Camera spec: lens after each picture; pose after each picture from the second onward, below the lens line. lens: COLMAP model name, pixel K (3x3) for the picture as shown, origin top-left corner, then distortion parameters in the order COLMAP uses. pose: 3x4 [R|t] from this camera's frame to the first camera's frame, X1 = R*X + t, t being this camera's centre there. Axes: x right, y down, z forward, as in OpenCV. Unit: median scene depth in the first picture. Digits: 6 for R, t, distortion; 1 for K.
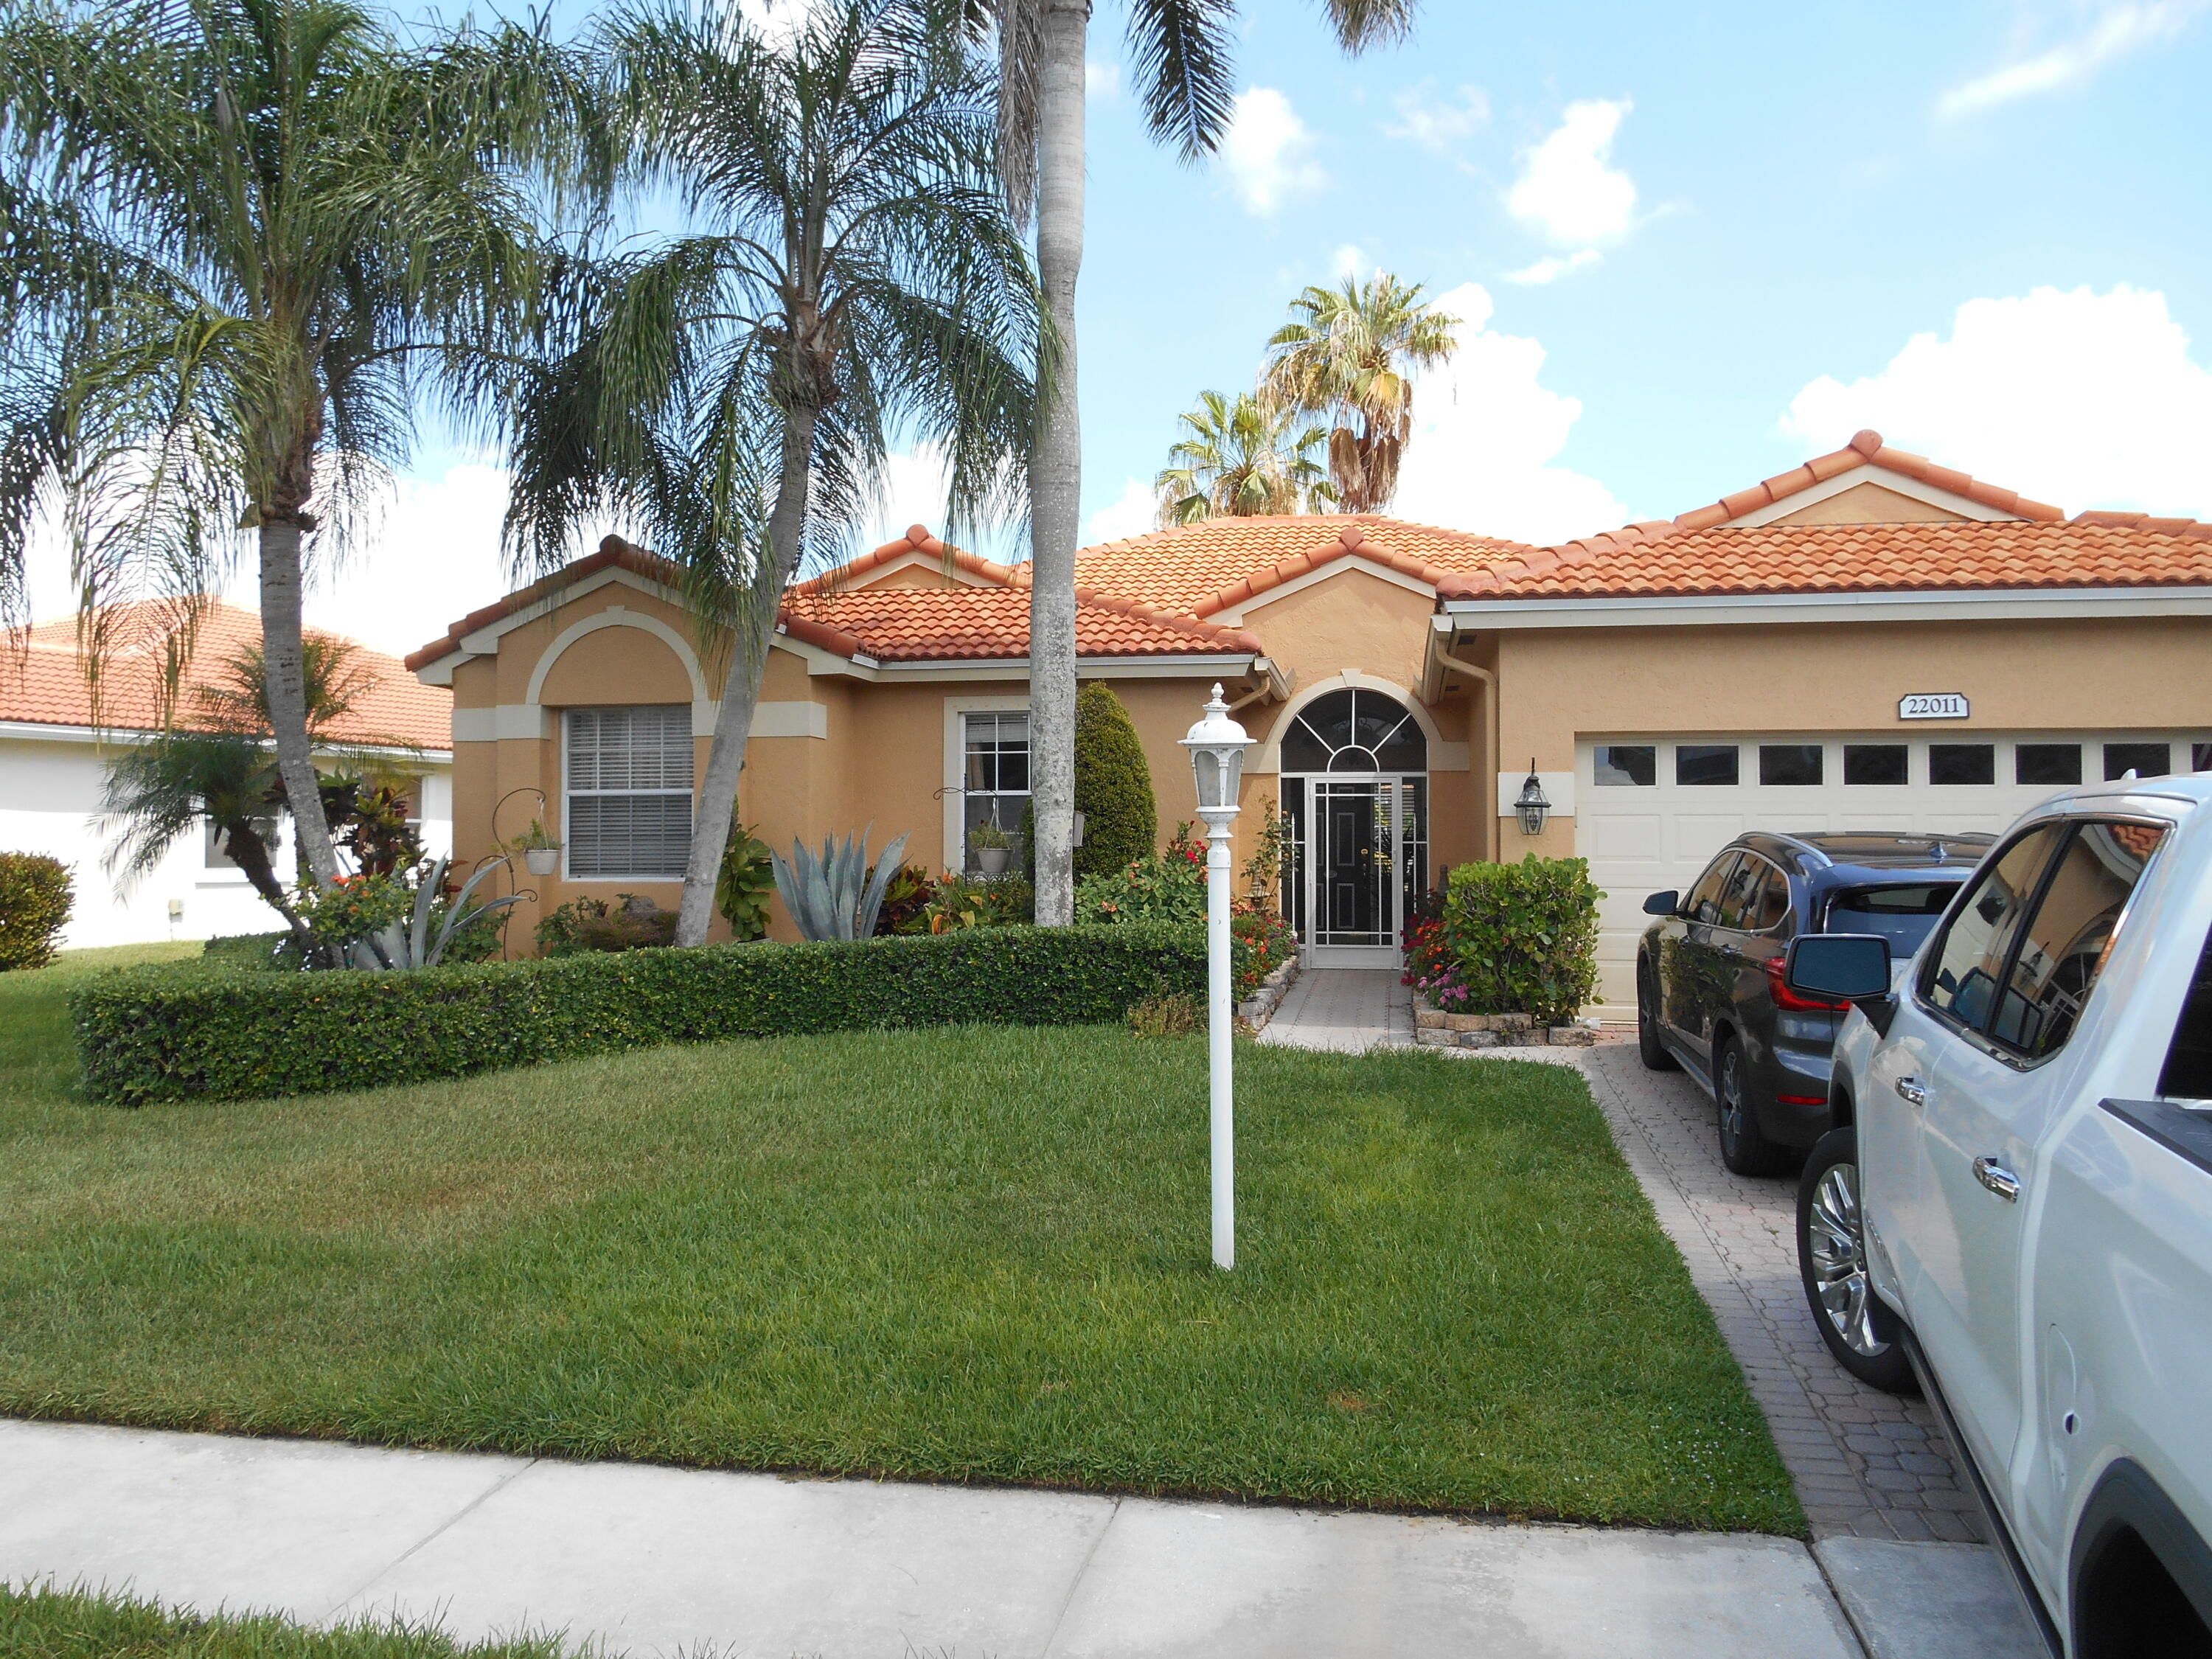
lens RADIAL K [[1690.0, 0, 1110.9], [0, 1690.0, 838.5], [0, 0, 1]] dist [0.002104, -0.005727]
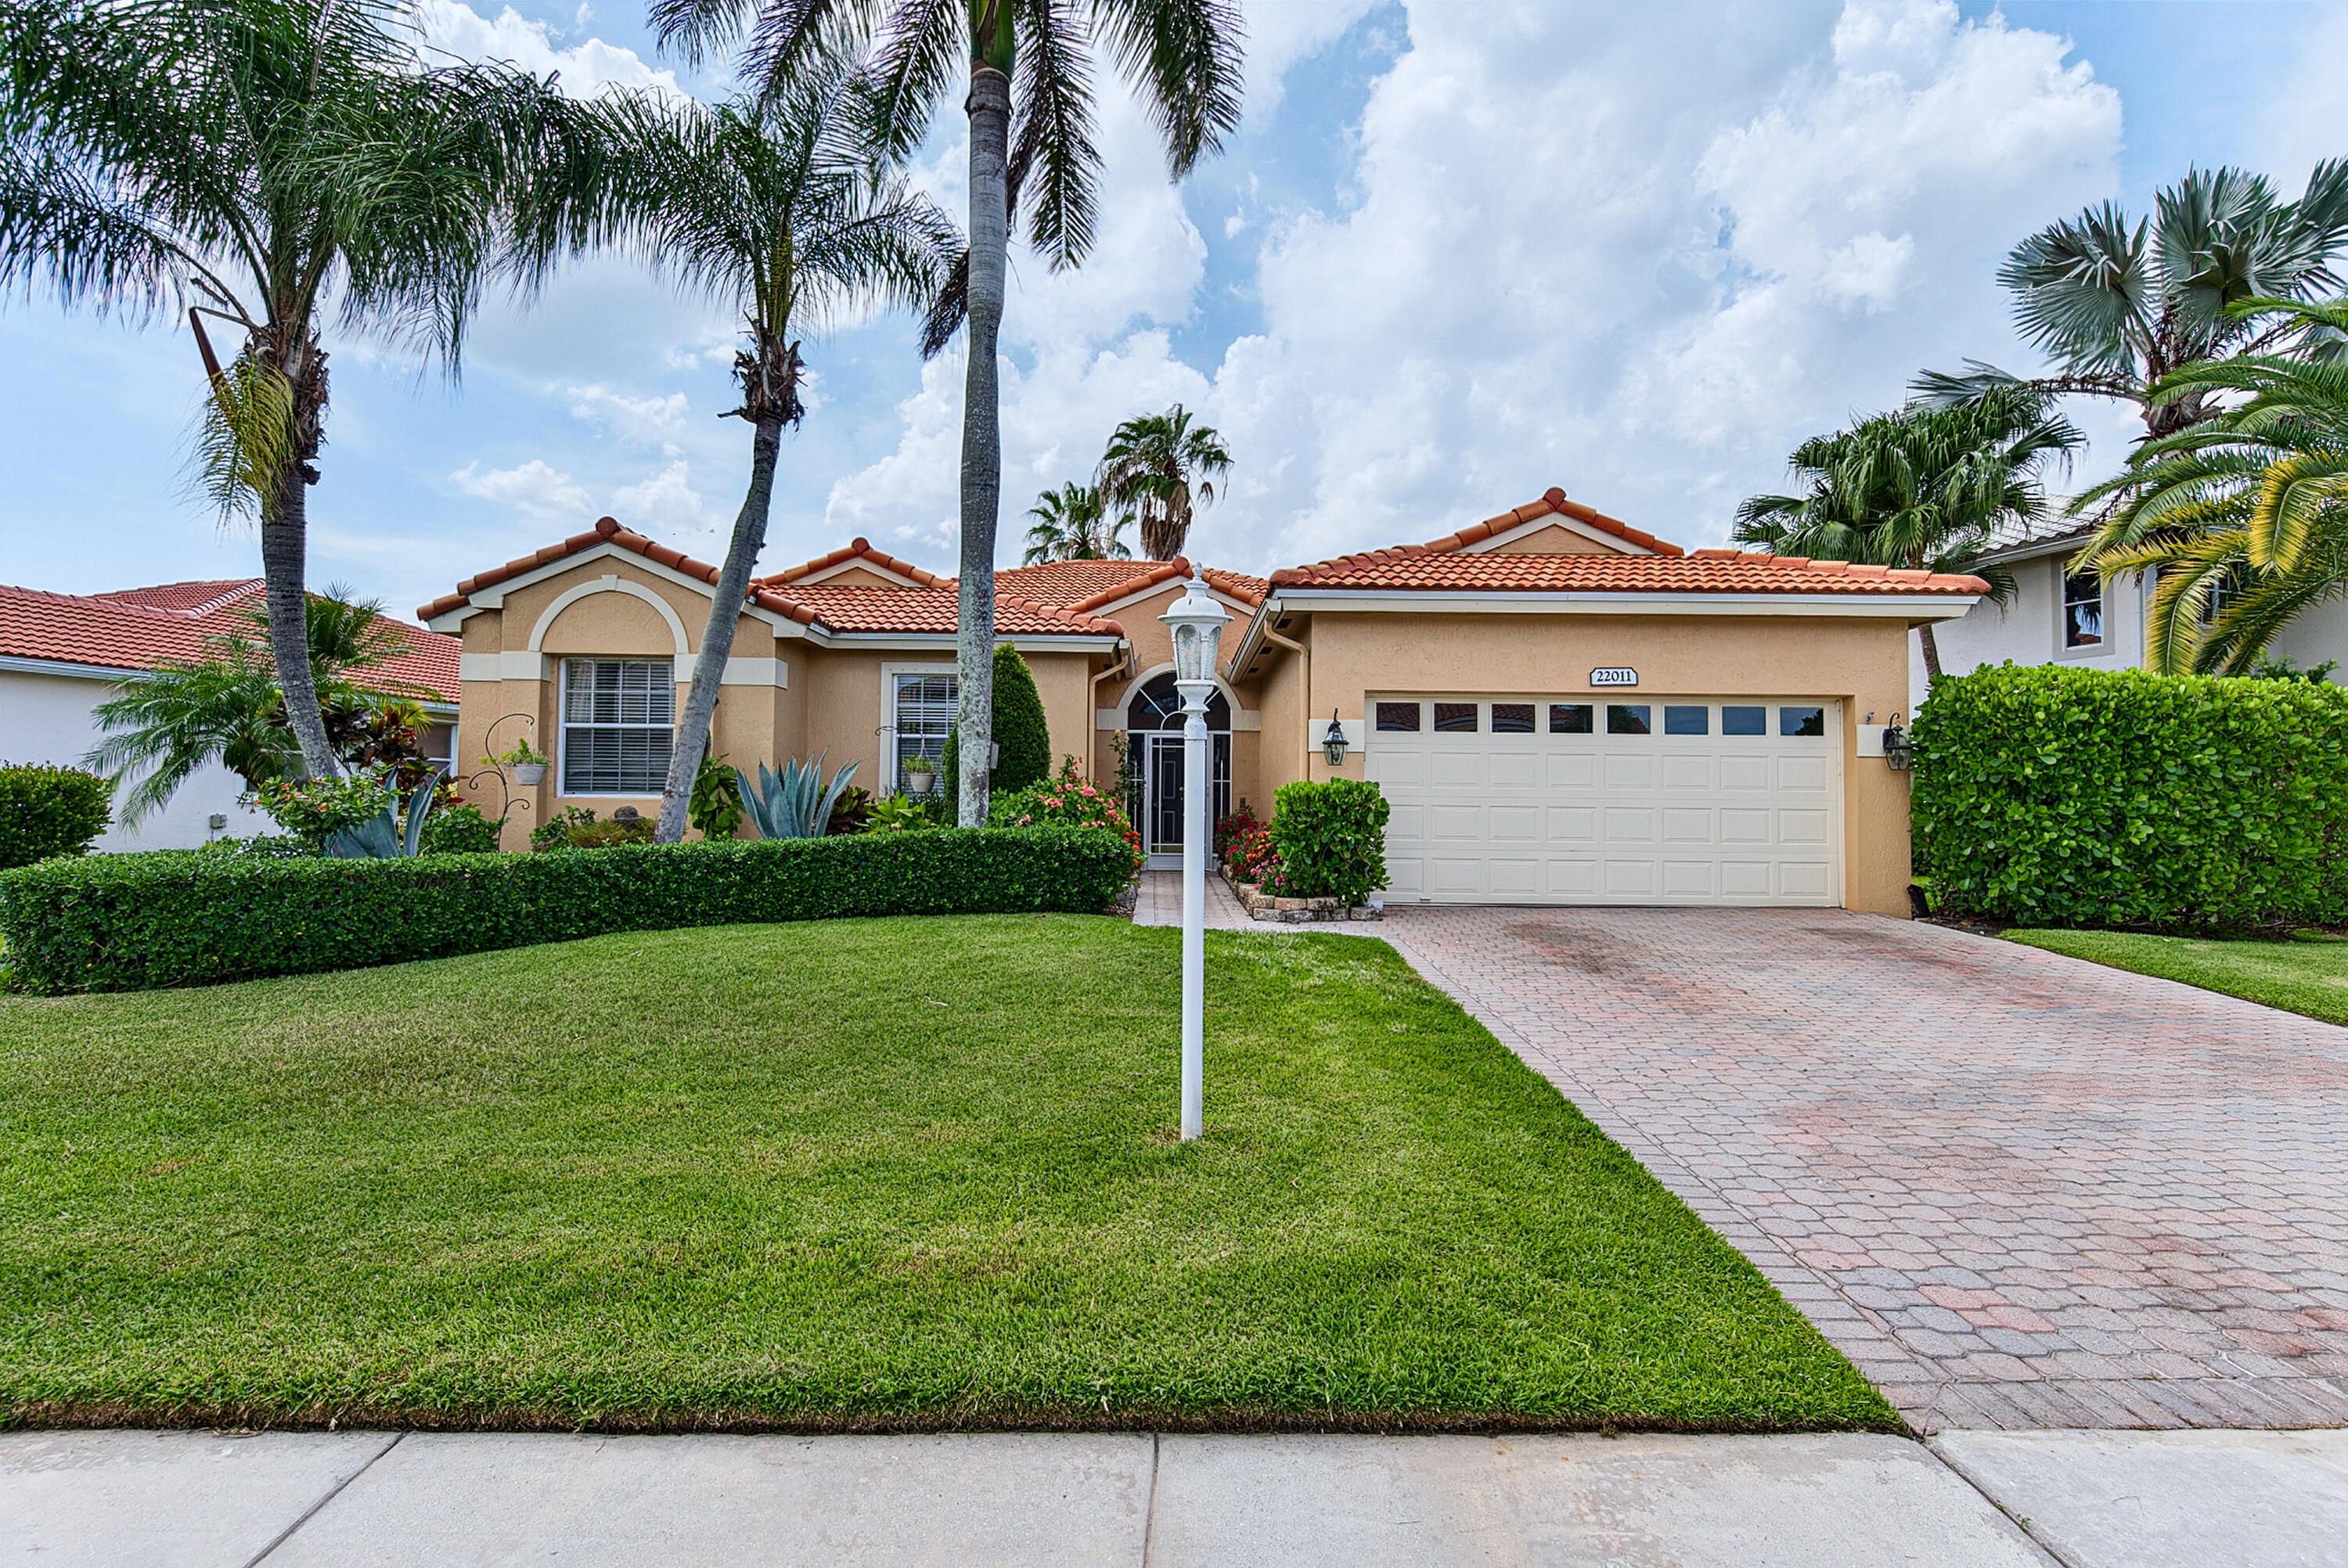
lens RADIAL K [[1071.7, 0, 1174.0], [0, 1071.7, 784.0], [0, 0, 1]] dist [0.004794, 0.000122]
pose [[0.982600, 0.014719, 0.185151, -0.029401], [-0.011970, 0.999801, -0.015960, 0.023312], [-0.185349, 0.013466, 0.982581, 0.151866]]
